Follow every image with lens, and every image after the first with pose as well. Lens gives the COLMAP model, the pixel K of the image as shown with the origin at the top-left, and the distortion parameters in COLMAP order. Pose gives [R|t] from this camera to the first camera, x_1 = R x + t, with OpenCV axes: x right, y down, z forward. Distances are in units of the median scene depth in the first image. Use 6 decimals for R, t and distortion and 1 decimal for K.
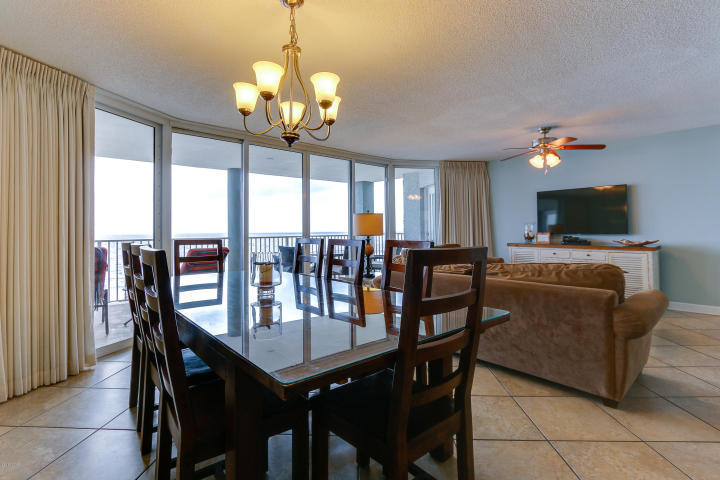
lens RADIAL K [[343.4, 0, 347.8], [0, 343.4, 243.4], [0, 0, 1]] dist [-0.017783, -0.000082]
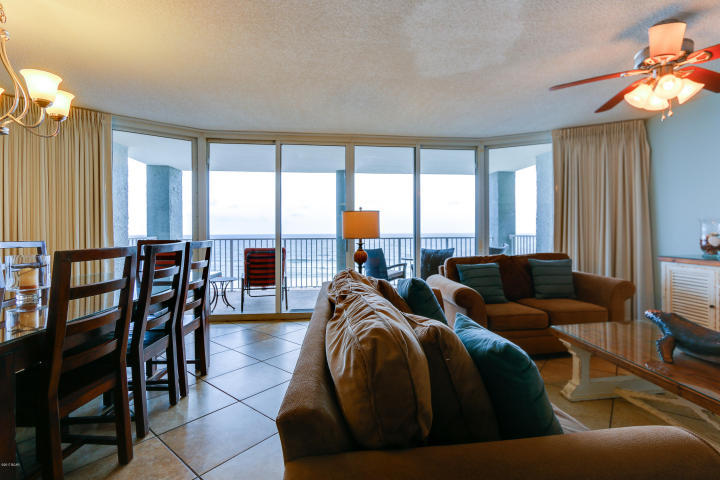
lens RADIAL K [[330.9, 0, 372.1], [0, 330.9, 239.9], [0, 0, 1]] dist [-0.016258, -0.000116]
pose [[0.827356, 0.018469, -0.561374, 0.340450], [-0.024818, 0.999685, -0.003688, -0.011517], [0.561129, 0.016984, 0.827554, 0.261247]]
